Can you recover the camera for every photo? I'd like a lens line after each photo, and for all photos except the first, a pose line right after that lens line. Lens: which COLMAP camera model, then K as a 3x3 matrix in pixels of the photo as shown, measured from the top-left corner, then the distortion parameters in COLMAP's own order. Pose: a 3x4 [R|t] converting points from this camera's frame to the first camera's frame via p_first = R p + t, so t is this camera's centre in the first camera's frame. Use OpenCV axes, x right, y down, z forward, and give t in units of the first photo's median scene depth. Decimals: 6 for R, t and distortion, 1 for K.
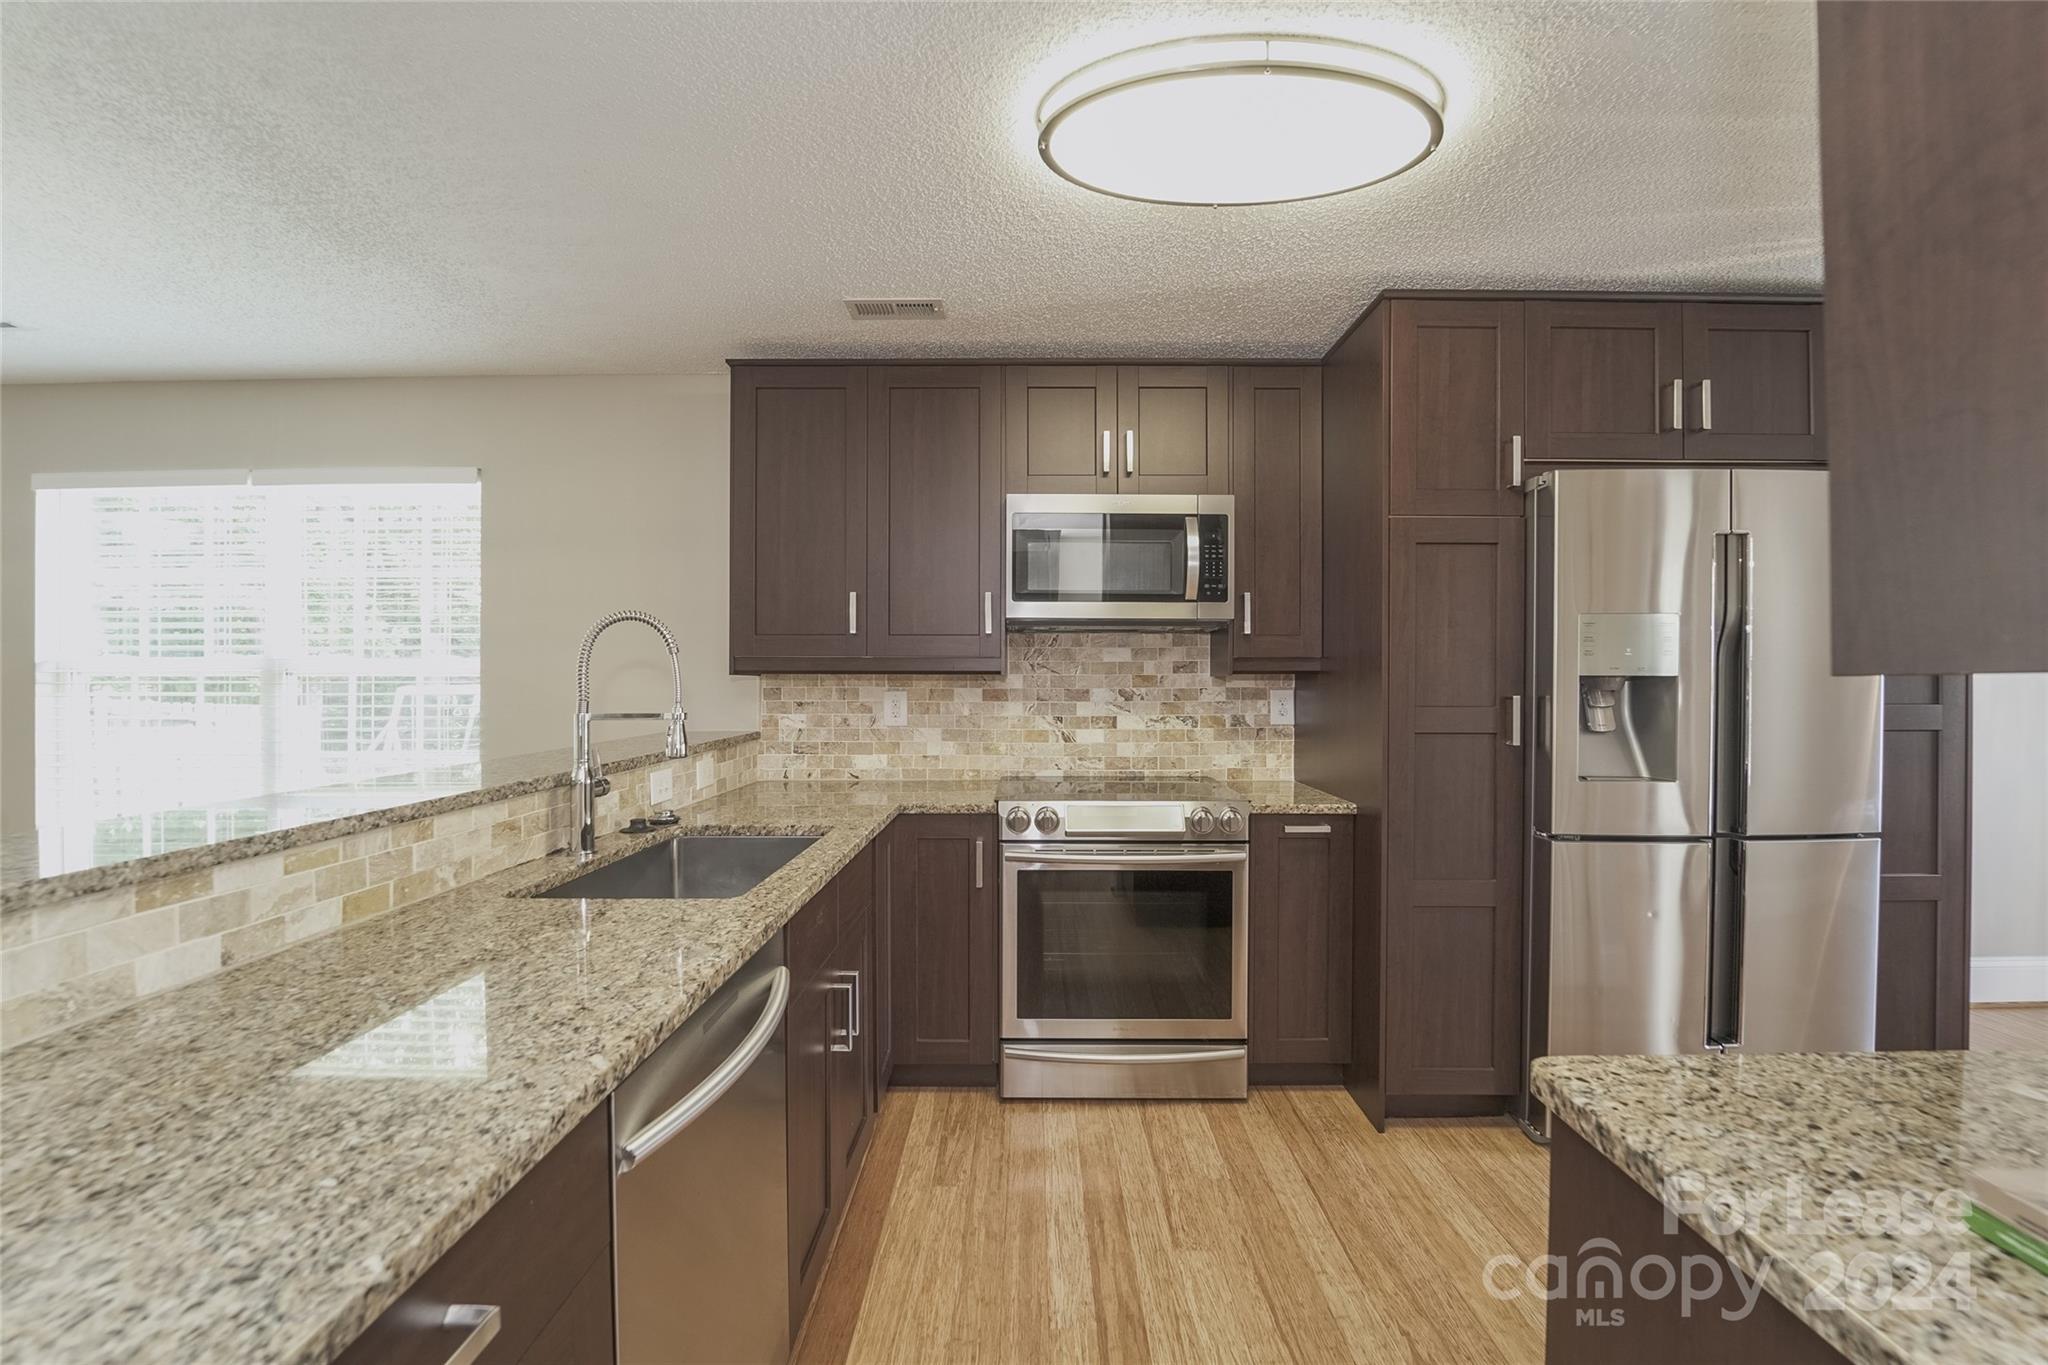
lens RADIAL K [[843.8, 0, 1024.0], [0, 843.8, 682.5], [0, 0, 1]] dist [-0.018276, -0.000017]
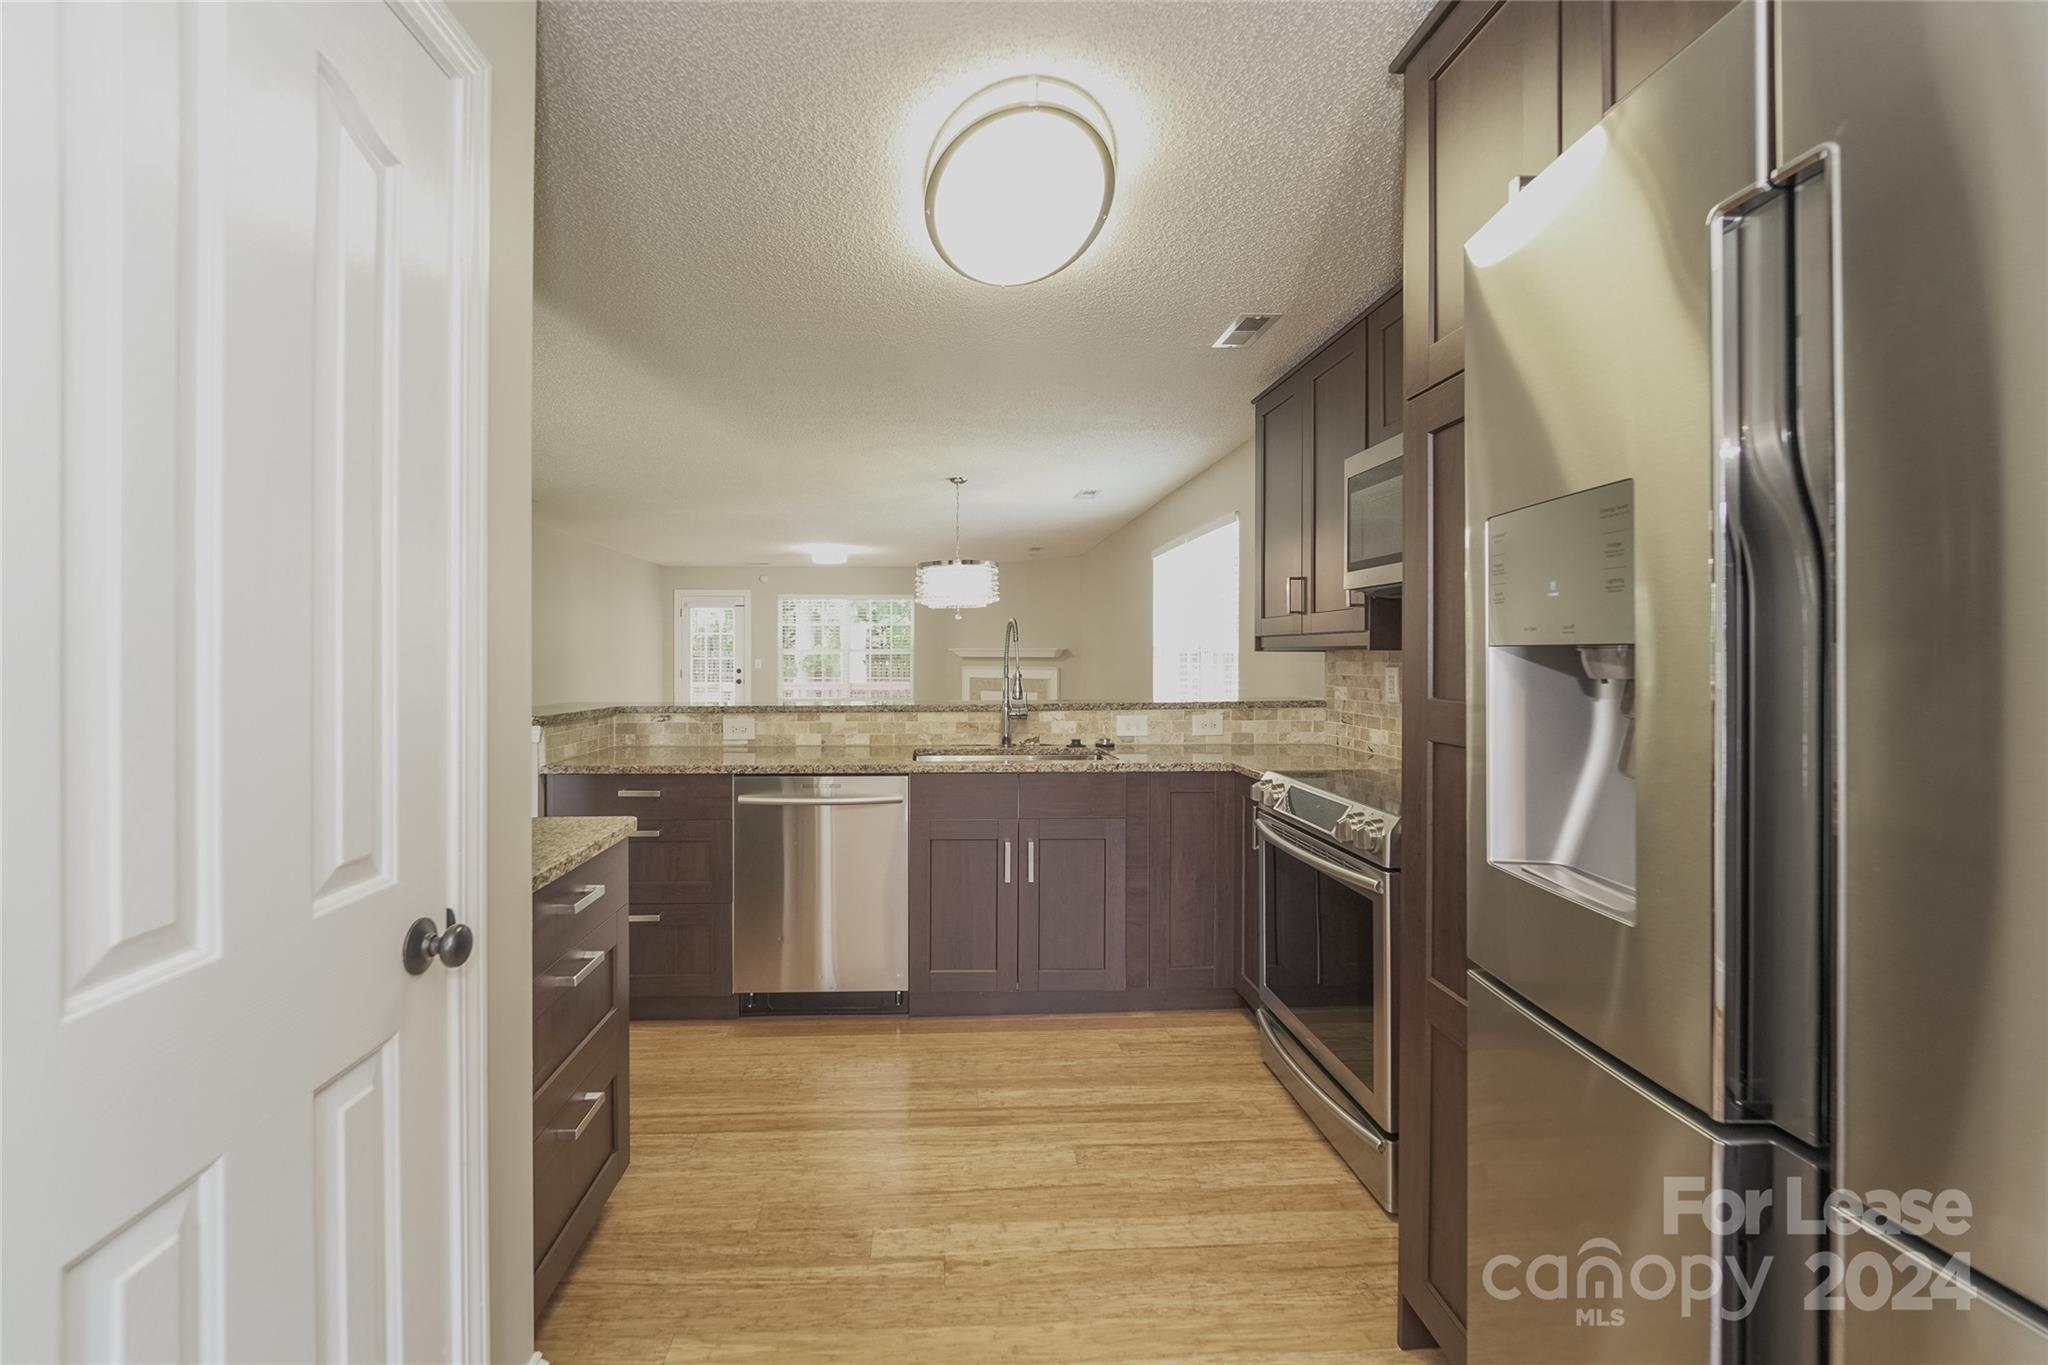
lens RADIAL K [[837.5, 0, 982.1], [0, 837.5, 652.0], [0, 0, 1]] dist [-0.000674, 0.000004]
pose [[0.064368, -0.003208, -0.997921, 1.510521], [-0.000382, 0.999995, -0.003240, -0.006017], [0.997926, 0.000590, 0.064366, 0.899607]]
